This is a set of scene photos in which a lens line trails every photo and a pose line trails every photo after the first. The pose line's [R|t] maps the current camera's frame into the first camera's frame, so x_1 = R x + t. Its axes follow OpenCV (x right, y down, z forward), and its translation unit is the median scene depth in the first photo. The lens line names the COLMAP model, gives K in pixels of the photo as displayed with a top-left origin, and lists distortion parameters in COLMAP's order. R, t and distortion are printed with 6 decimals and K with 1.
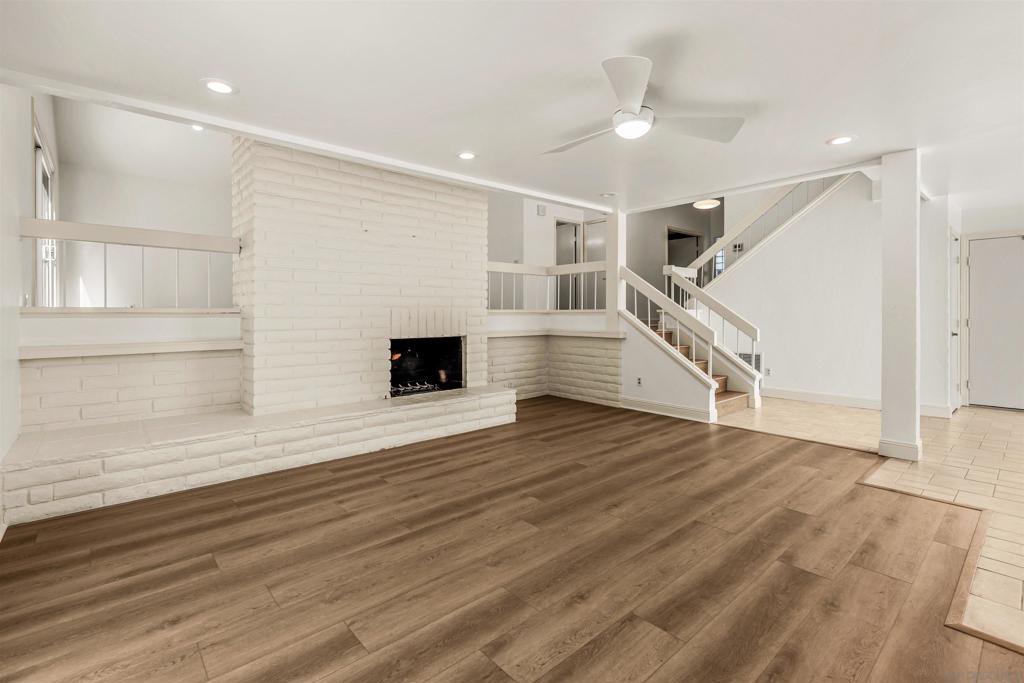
lens RADIAL K [[461.7, 0, 513.7], [0, 461.7, 311.5], [0, 0, 1]] dist [0.001722, -0.000410]
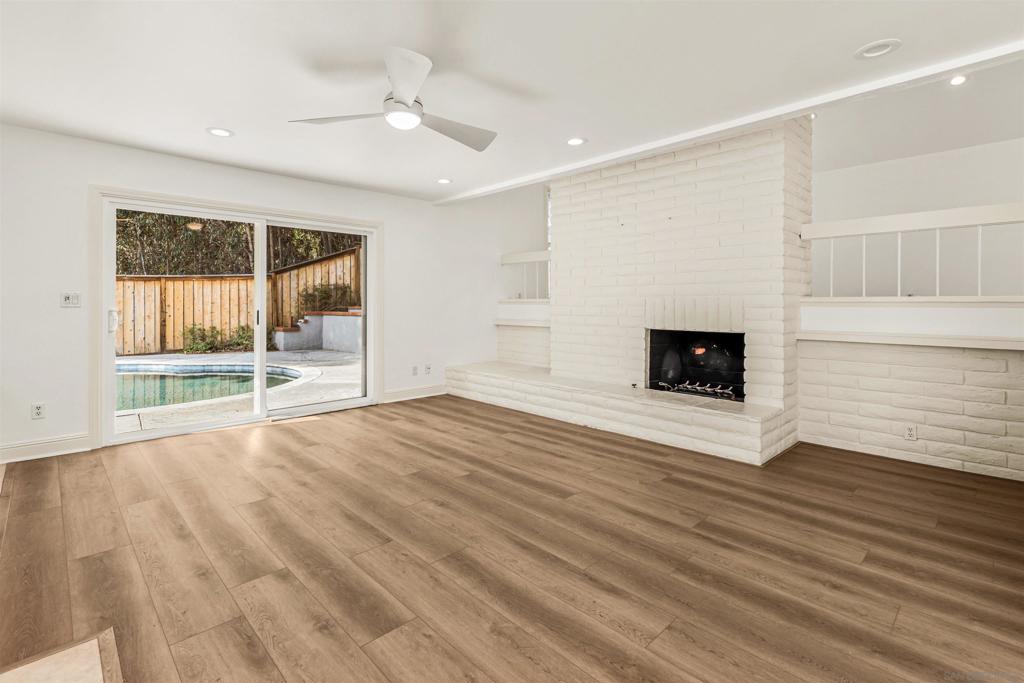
lens RADIAL K [[478.7, 0, 511.9], [0, 478.7, 294.2], [0, 0, 1]] dist [0.000134, 0.000027]
pose [[0.053013, -0.016695, -0.998454, 1.146168], [0.001209, 0.999861, -0.016654, 0.004304], [0.998593, -0.000324, 0.053025, 1.028793]]
